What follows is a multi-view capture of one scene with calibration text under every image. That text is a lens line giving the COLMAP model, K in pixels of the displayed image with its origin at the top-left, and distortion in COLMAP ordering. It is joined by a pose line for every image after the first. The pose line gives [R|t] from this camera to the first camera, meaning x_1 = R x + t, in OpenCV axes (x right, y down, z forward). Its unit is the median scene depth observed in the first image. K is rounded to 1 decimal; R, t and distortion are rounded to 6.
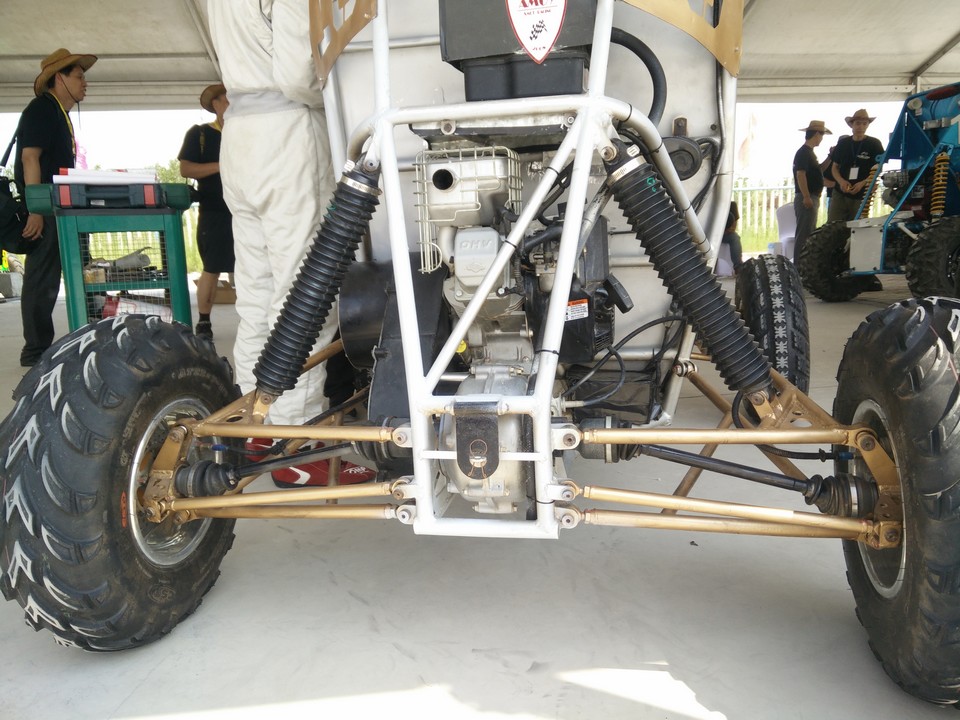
lens RADIAL K [[782.1, 0, 480.0], [0, 782.1, 360.0], [0, 0, 1]] dist [0.097191, -0.139080]
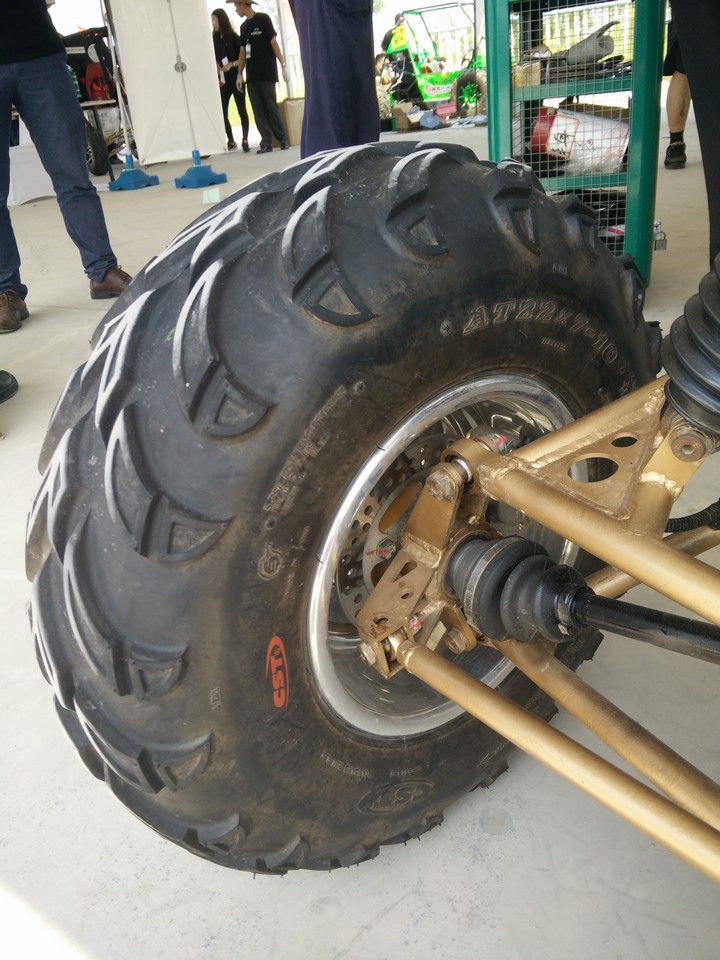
lens RADIAL K [[782.1, 0, 360.0], [0, 782.1, 480.0], [0, 0, 1]] dist [0.097191, -0.139080]
pose [[0.745700, 0.251701, -0.616910, -0.168676], [-0.021913, 0.934663, 0.354858, -0.040551], [0.665921, -0.251100, 0.702494, 0.670857]]
